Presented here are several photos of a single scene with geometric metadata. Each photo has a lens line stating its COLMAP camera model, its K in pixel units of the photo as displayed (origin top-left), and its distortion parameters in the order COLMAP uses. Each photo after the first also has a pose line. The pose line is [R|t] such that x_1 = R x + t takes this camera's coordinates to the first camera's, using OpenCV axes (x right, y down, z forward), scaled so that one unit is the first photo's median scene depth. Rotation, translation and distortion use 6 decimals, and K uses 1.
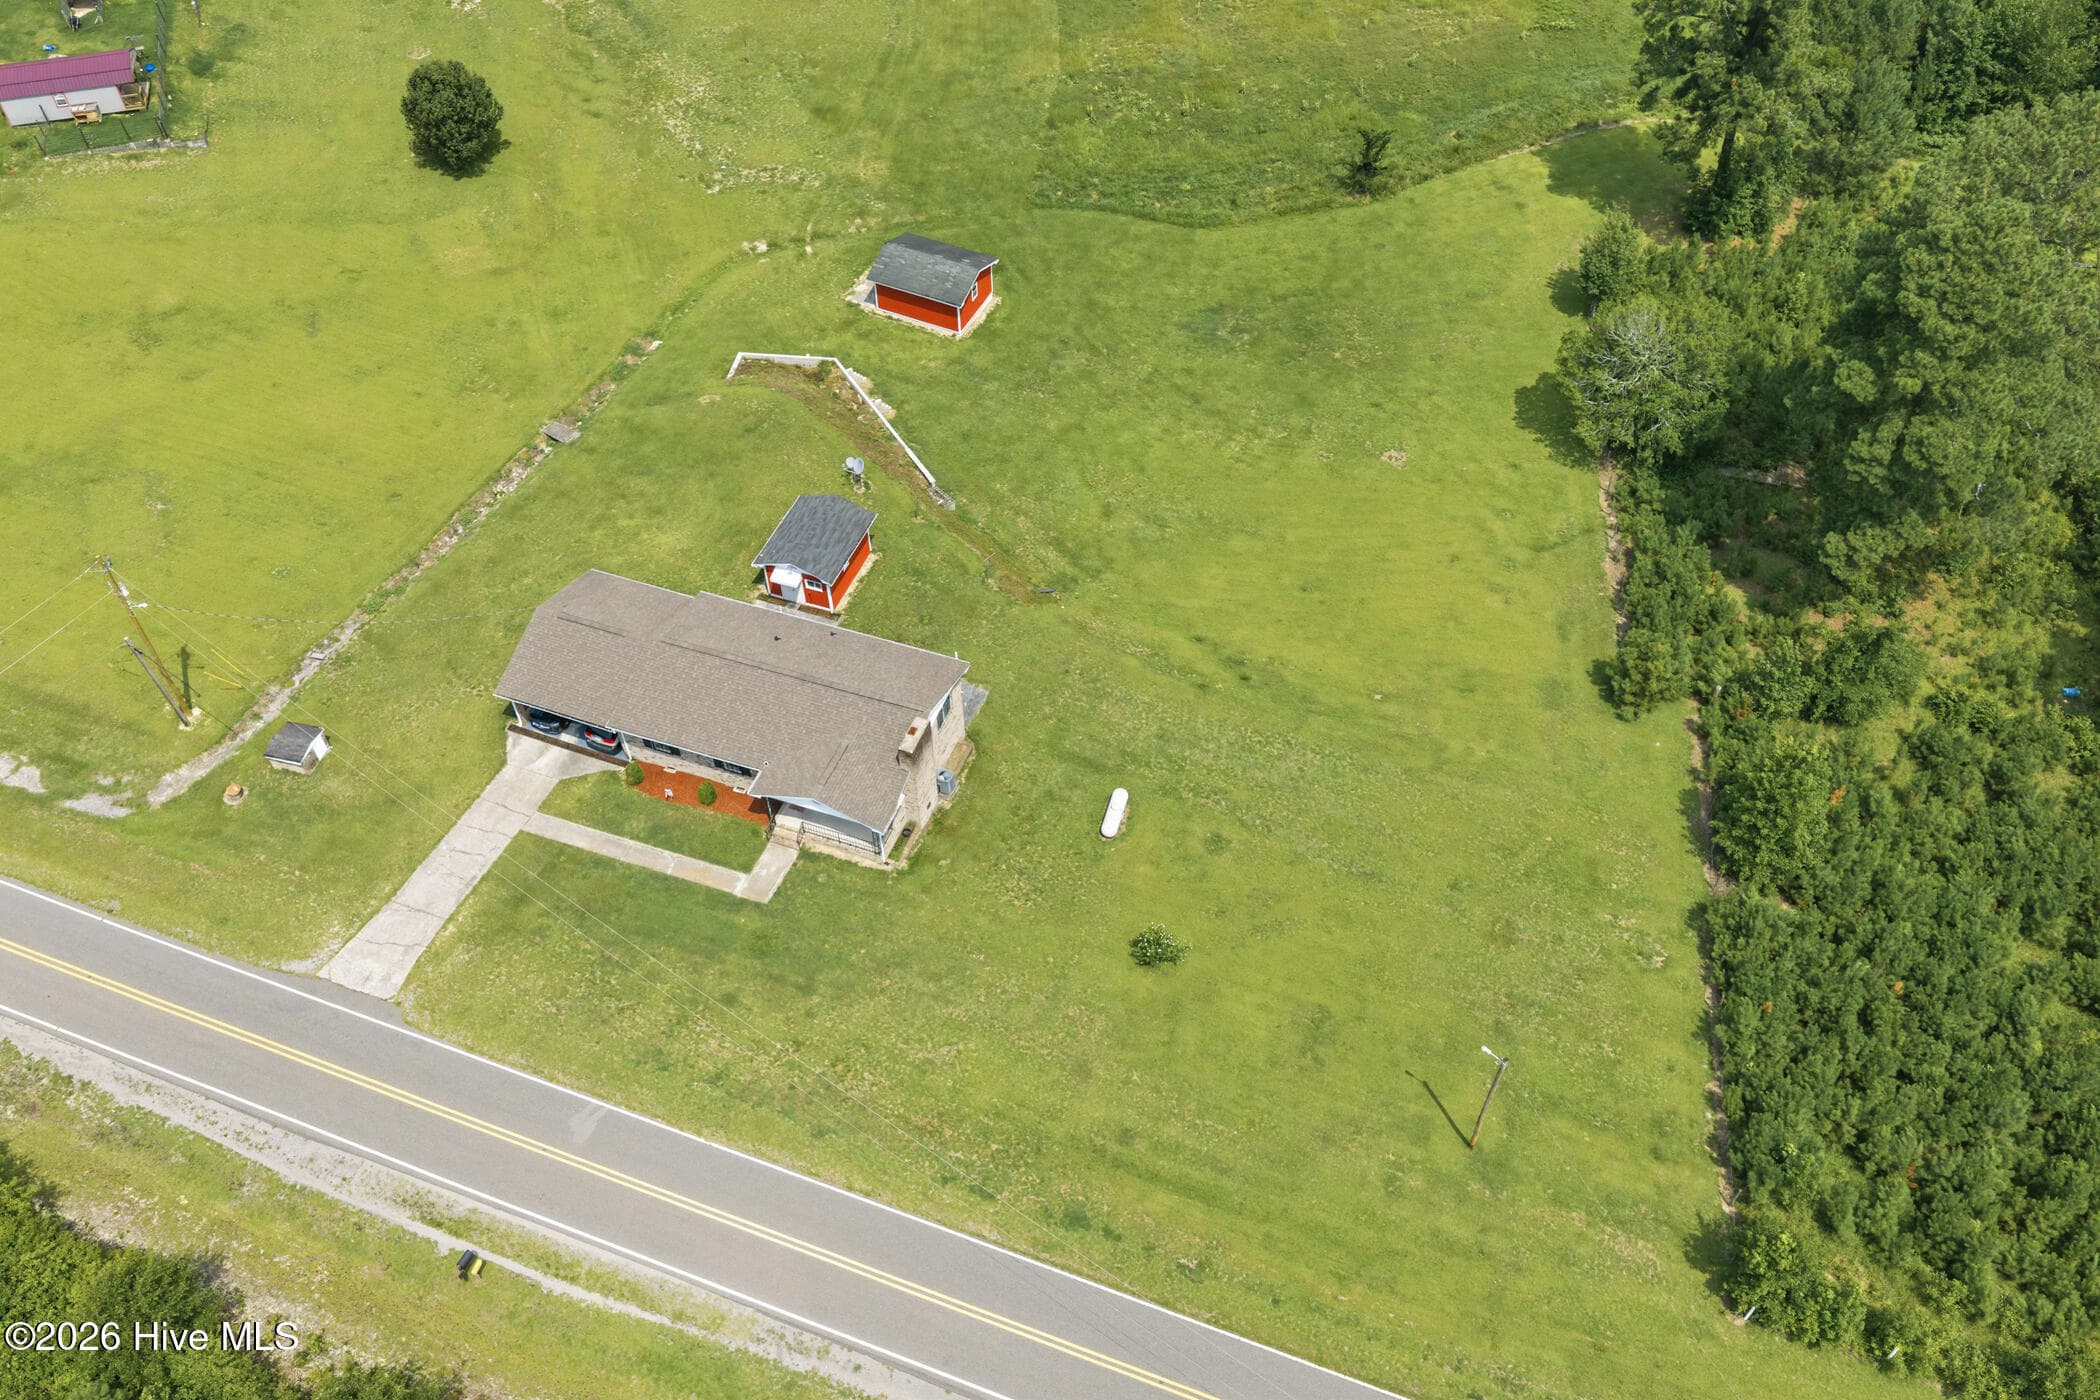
lens RADIAL K [[1737.5, 0, 1058.7], [0, 1737.5, 696.7], [0, 0, 1]] dist [0.022096, -0.040393]
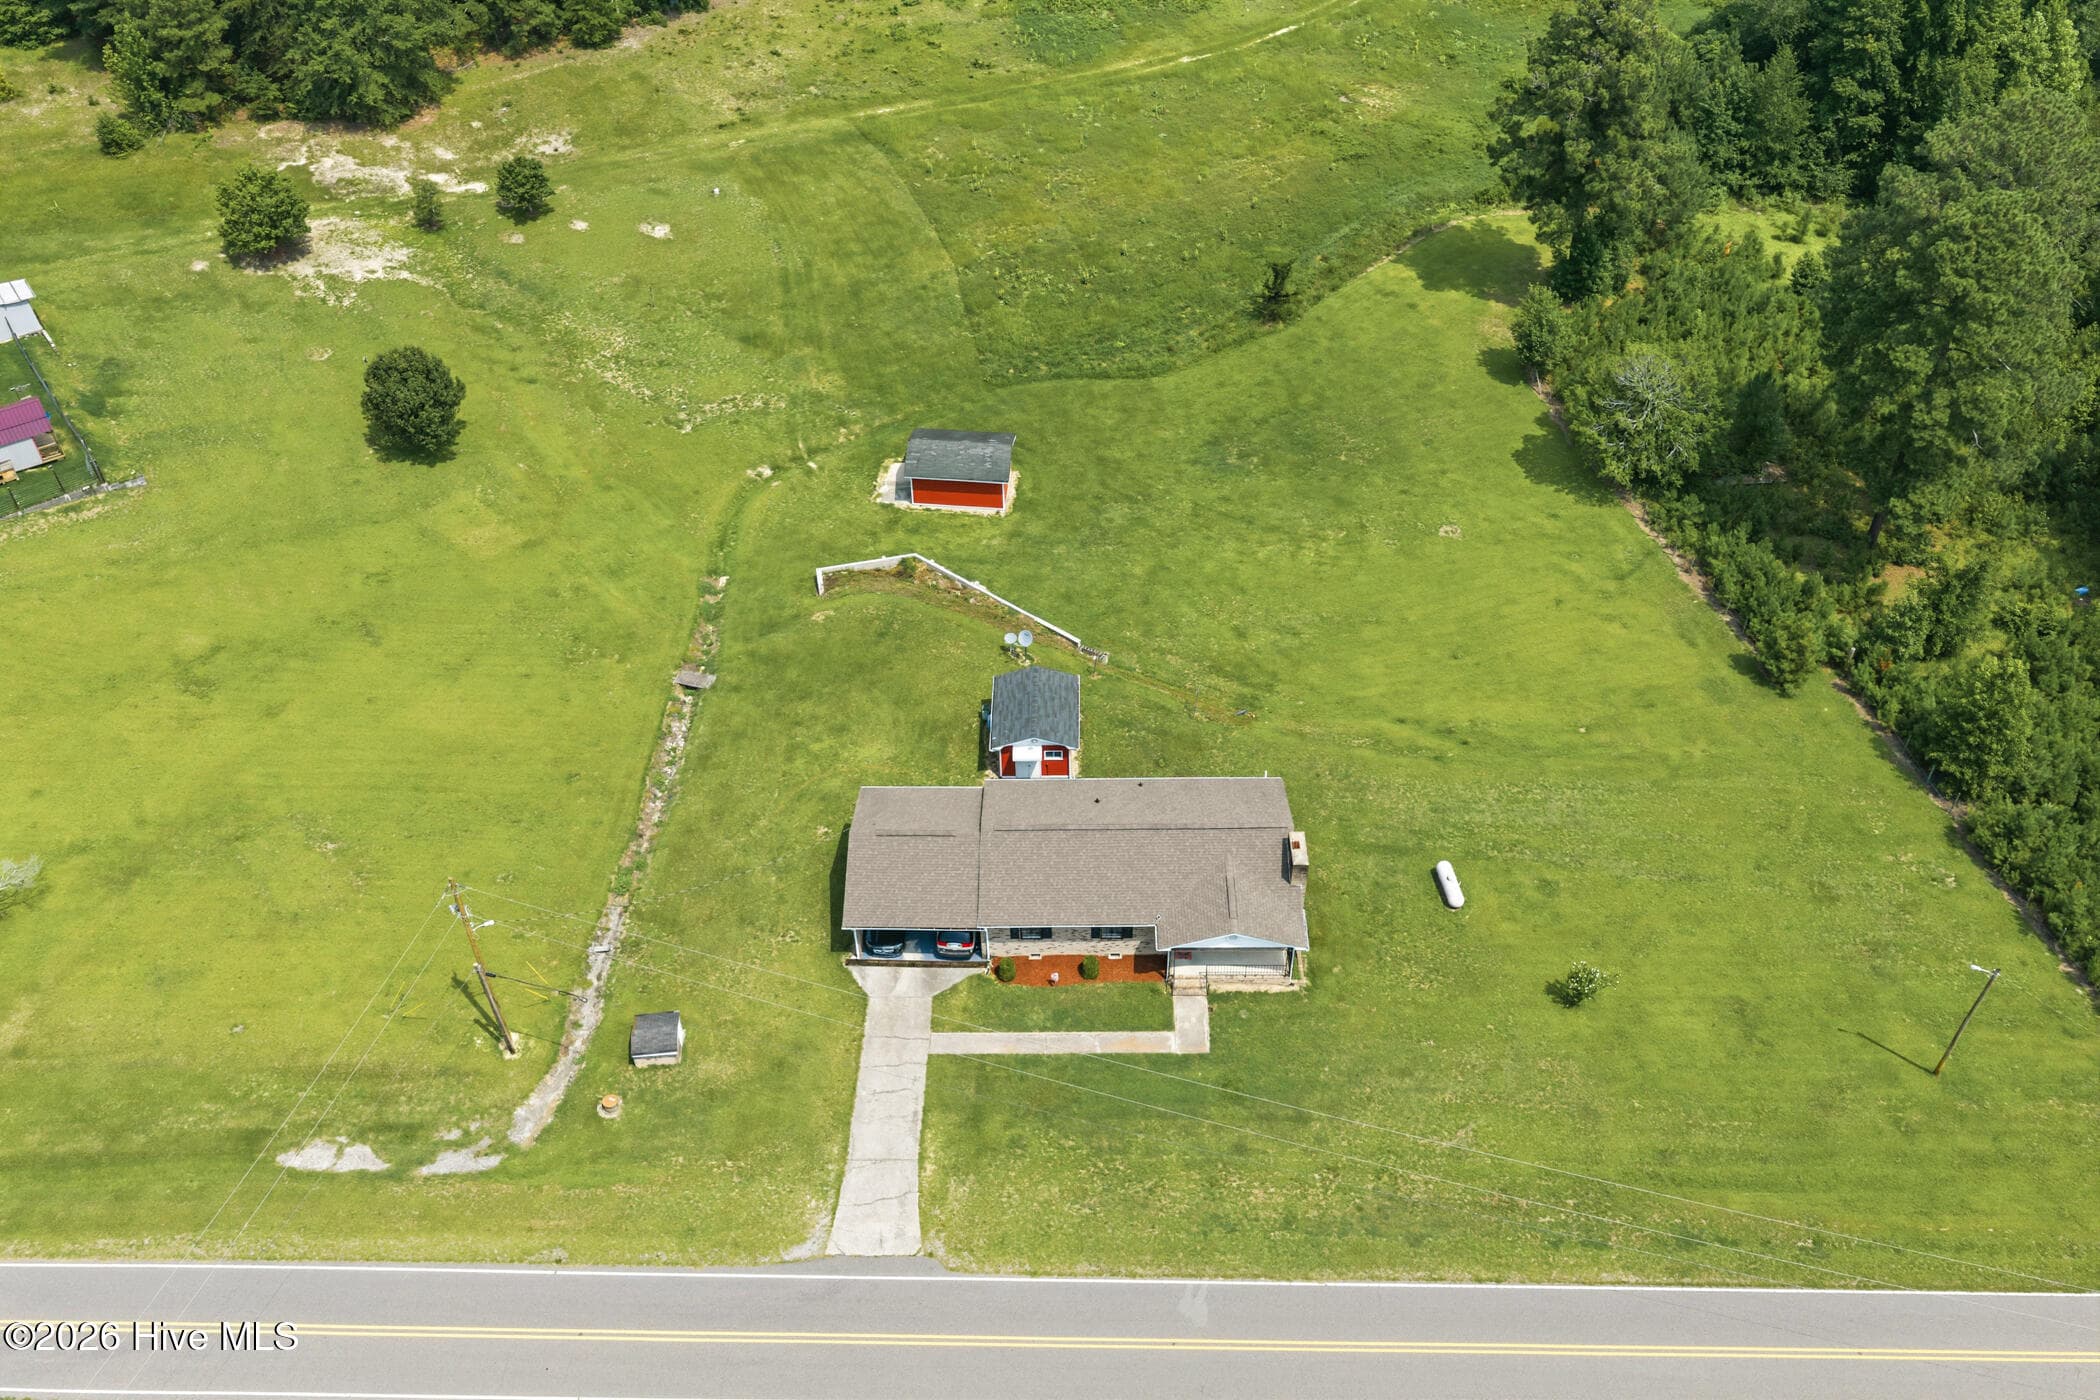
lens RADIAL K [[1726.1, 0, 1057.7], [0, 1726.1, 708.4], [0, 0, 1]] dist [0.035279, -0.078385]
pose [[0.940012, -0.229055, 0.252805, -0.402994], [0.255638, 0.963668, -0.077413, -0.013252], [-0.225889, 0.137396, 0.964415, 0.043761]]
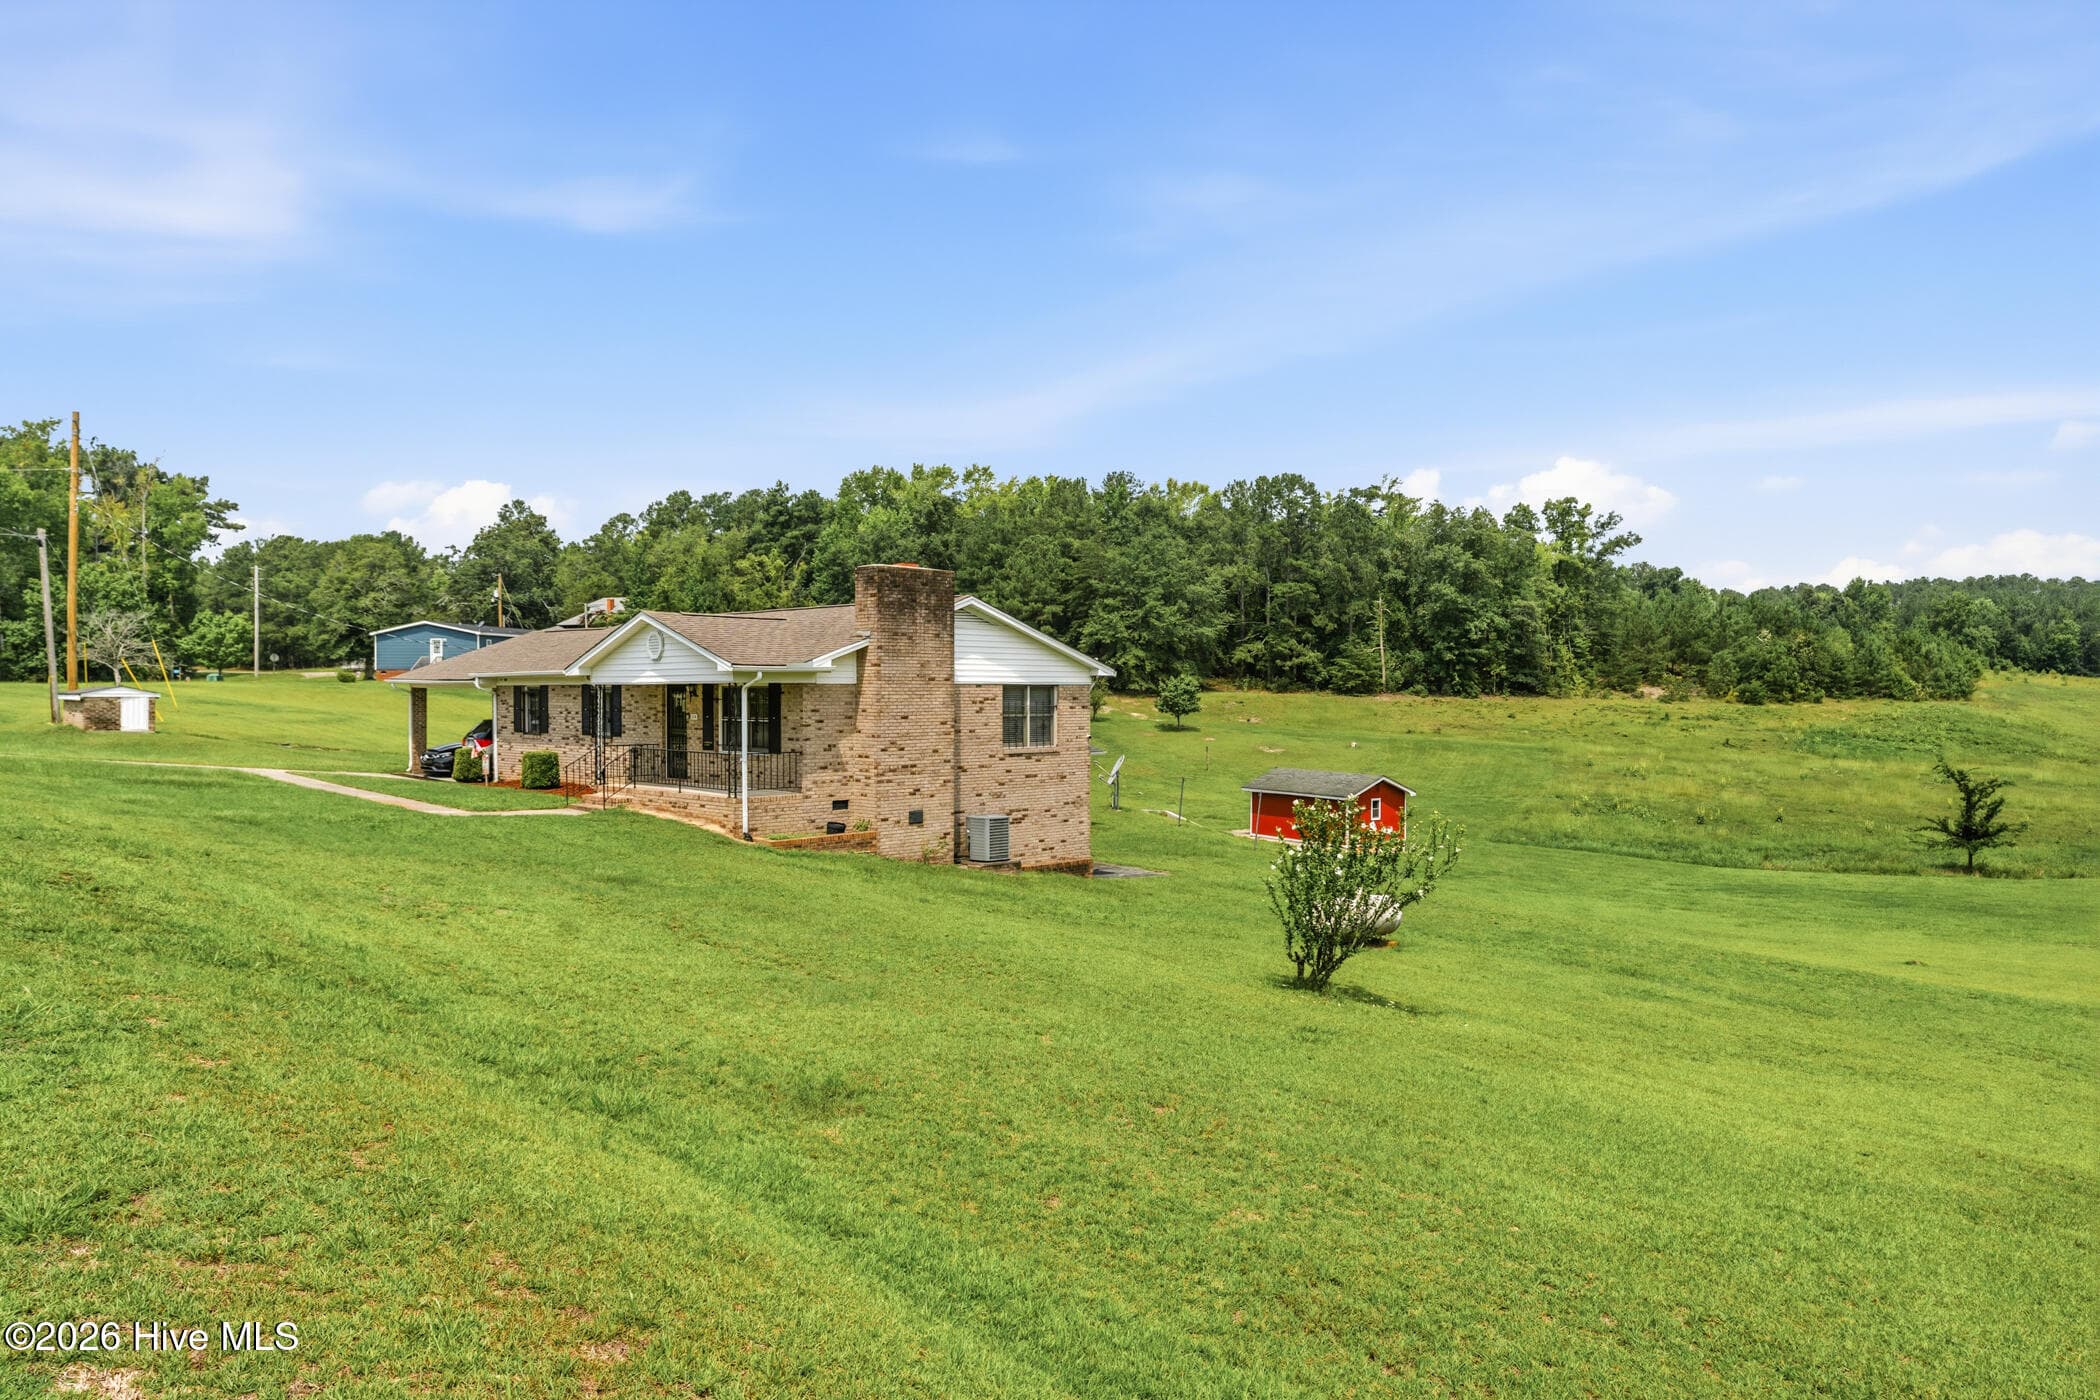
lens RADIAL K [[1383.3, 0, 1050.0], [0, 1383.3, 700.0], [0, 0, 1]] dist [0.001070, -0.002015]
pose [[0.911595, 0.018727, -0.410662, 0.090037], [-0.318719, 0.663128, -0.677259, 0.248878], [0.259638, 0.748272, 0.610473, 0.725766]]
